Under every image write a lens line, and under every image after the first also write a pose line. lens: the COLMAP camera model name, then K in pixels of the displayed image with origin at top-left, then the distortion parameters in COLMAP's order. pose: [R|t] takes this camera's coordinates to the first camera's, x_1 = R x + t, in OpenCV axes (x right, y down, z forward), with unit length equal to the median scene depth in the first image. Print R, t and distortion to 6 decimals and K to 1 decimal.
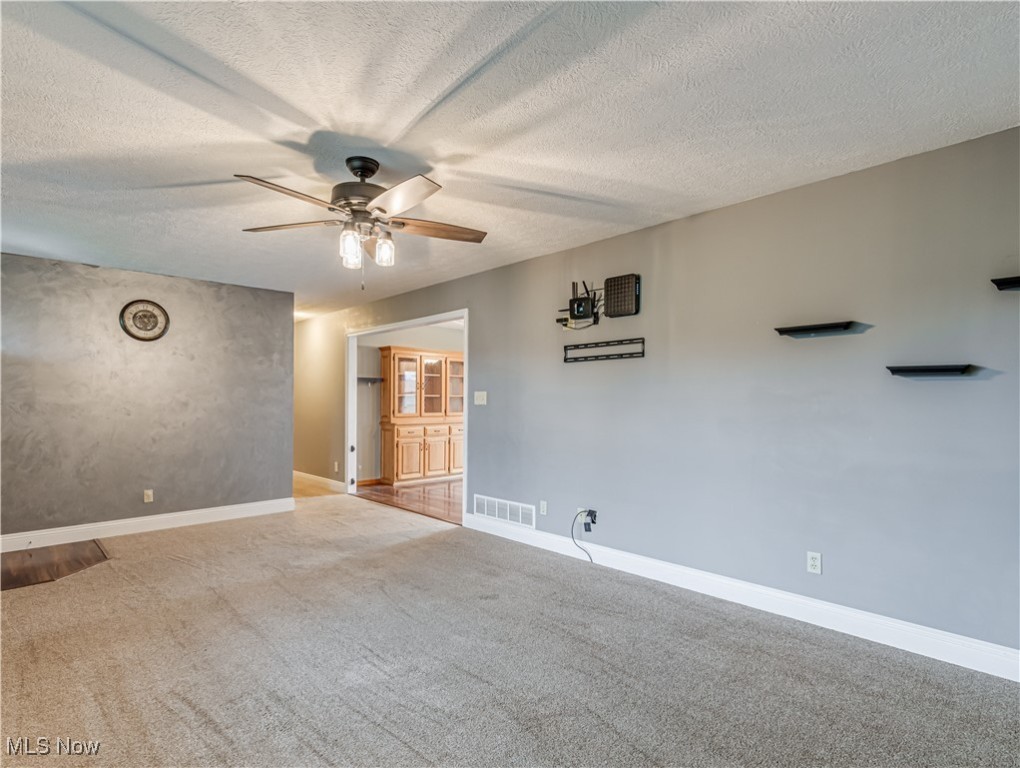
lens RADIAL K [[526.1, 0, 504.4], [0, 526.1, 396.8], [0, 0, 1]] dist [0.006415, -0.000108]
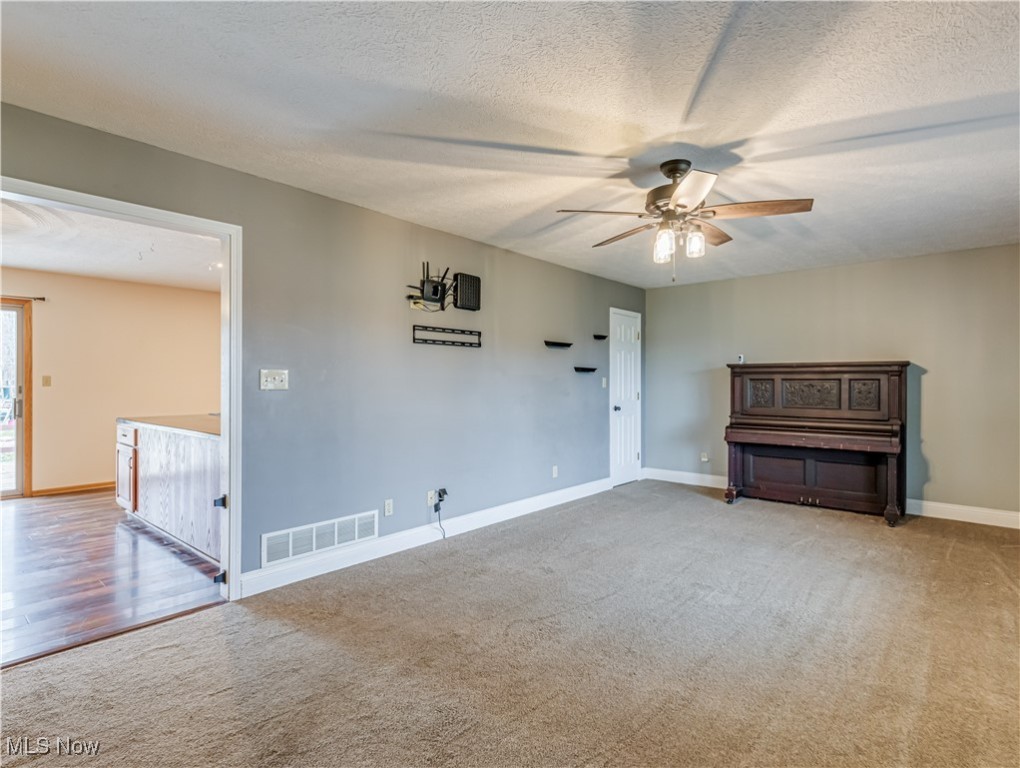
lens RADIAL K [[526.1, 0, 510.8], [0, 526.1, 376.7], [0, 0, 1]] dist [0.006415, -0.000108]
pose [[-0.096339, 0.010681, 0.995291, -0.892270], [-0.008940, 0.999893, -0.011596, 0.005008], [-0.995308, -0.010015, -0.096233, 0.977548]]
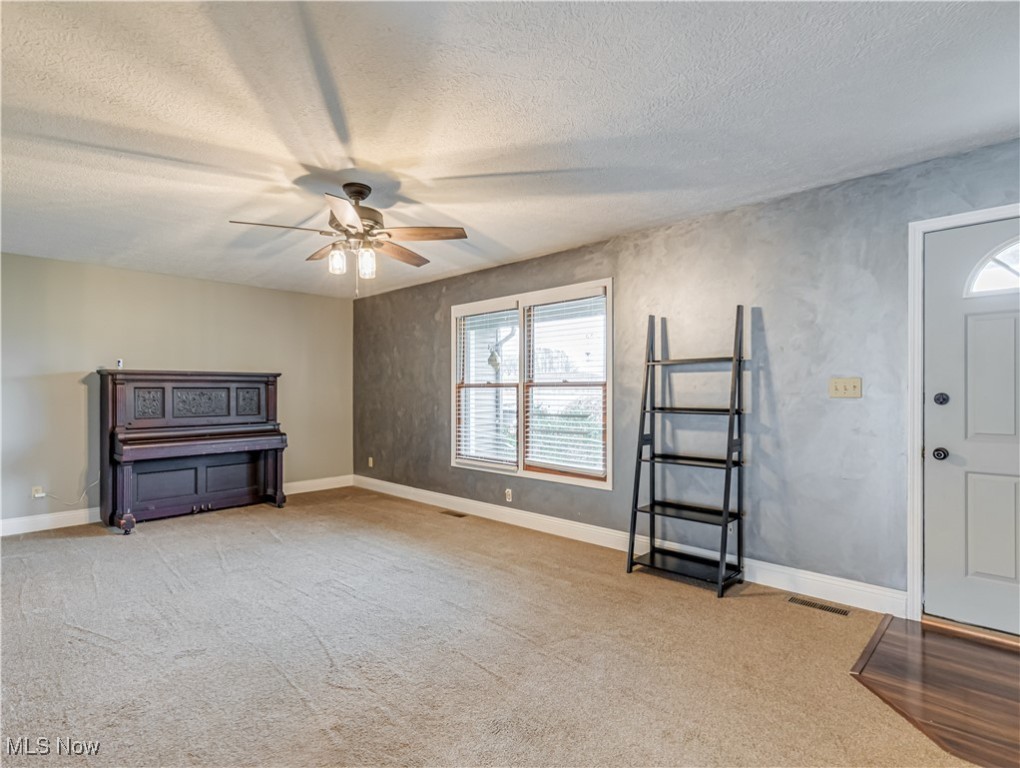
lens RADIAL K [[526.1, 0, 510.3], [0, 526.1, 388.4], [0, 0, 1]] dist [0.006415, -0.000108]
pose [[-0.998954, 0.003574, -0.045595, -0.375918], [0.004093, 0.999928, -0.011285, 0.009111], [0.045552, -0.011460, -0.998896, 1.478211]]
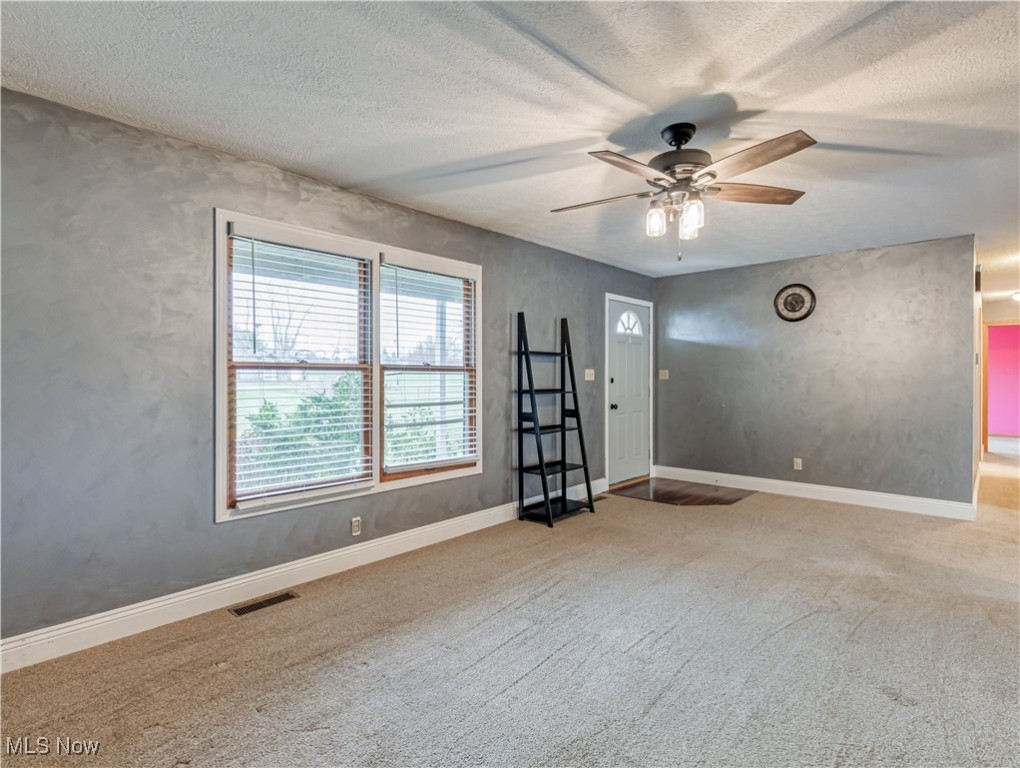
lens RADIAL K [[526.1, 0, 516.1], [0, 526.1, 377.1], [0, 0, 1]] dist [0.006415, -0.000108]
pose [[0.087407, 0.002569, -0.996169, 0.454060], [0.006299, 0.999975, 0.003132, 0.002410], [0.996153, -0.006549, 0.087389, 0.420267]]
